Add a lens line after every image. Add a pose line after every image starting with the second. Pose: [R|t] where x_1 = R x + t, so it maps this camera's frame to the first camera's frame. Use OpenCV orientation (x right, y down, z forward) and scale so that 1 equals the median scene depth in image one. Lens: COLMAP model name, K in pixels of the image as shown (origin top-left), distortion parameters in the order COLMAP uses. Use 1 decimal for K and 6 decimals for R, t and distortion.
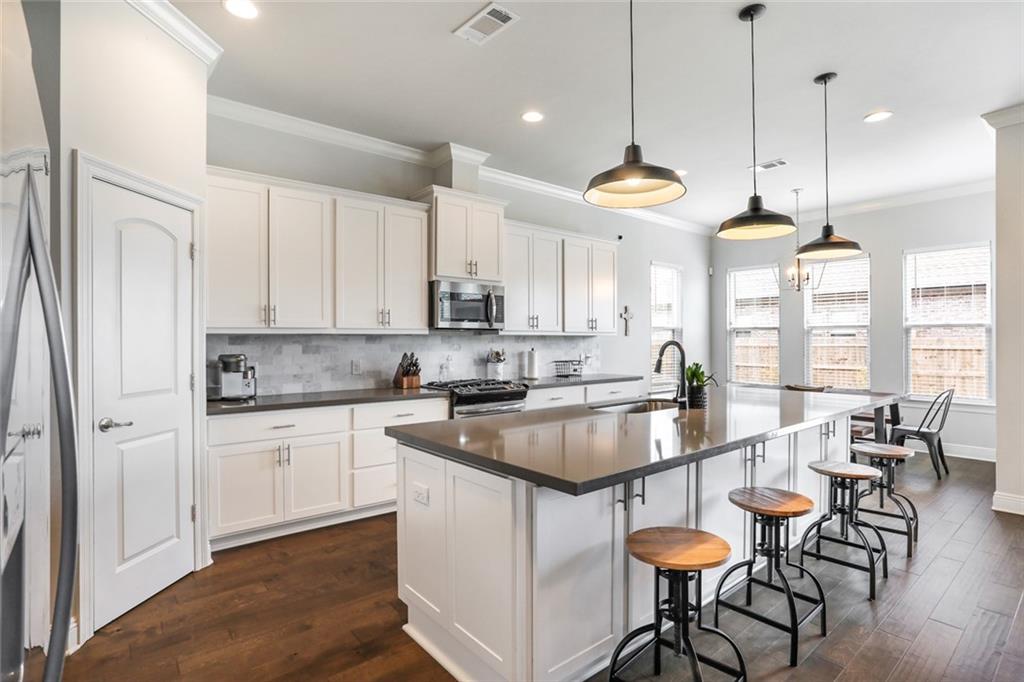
lens RADIAL K [[502.1, 0, 515.8], [0, 502.1, 342.3], [0, 0, 1]] dist [-0.002034, 0.003070]
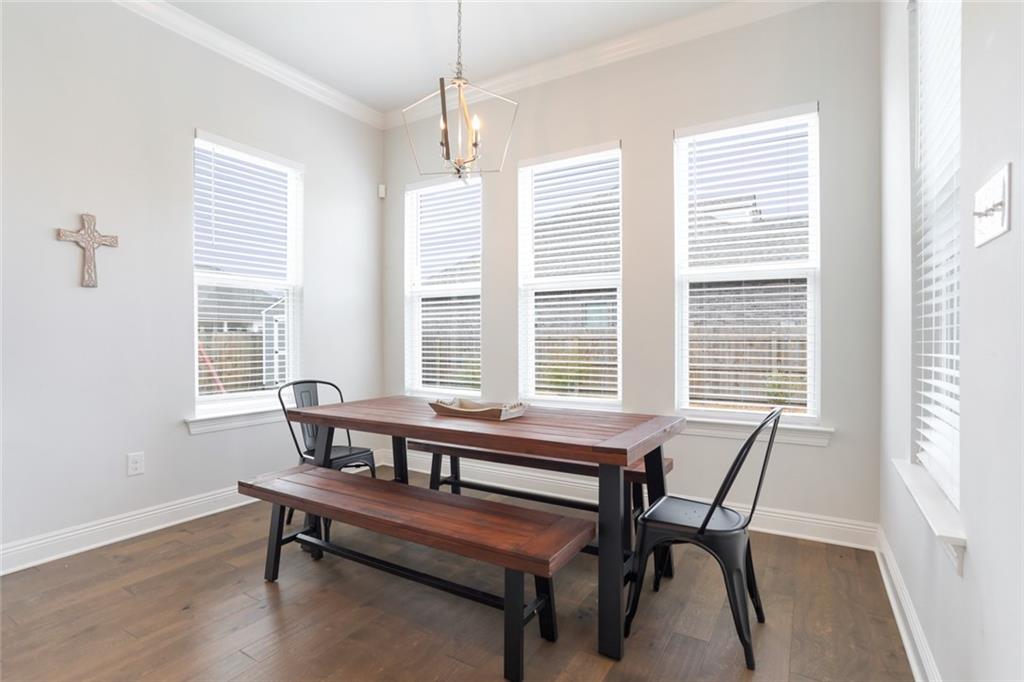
lens RADIAL K [[502.1, 0, 509.5], [0, 502.1, 341.7], [0, 0, 1]] dist [-0.002034, 0.003070]
pose [[0.944092, -0.000711, 0.329681, 0.406777], [0.000851, 1.000000, -0.000281, 0.028596], [-0.329681, 0.000546, 0.944092, 0.520541]]
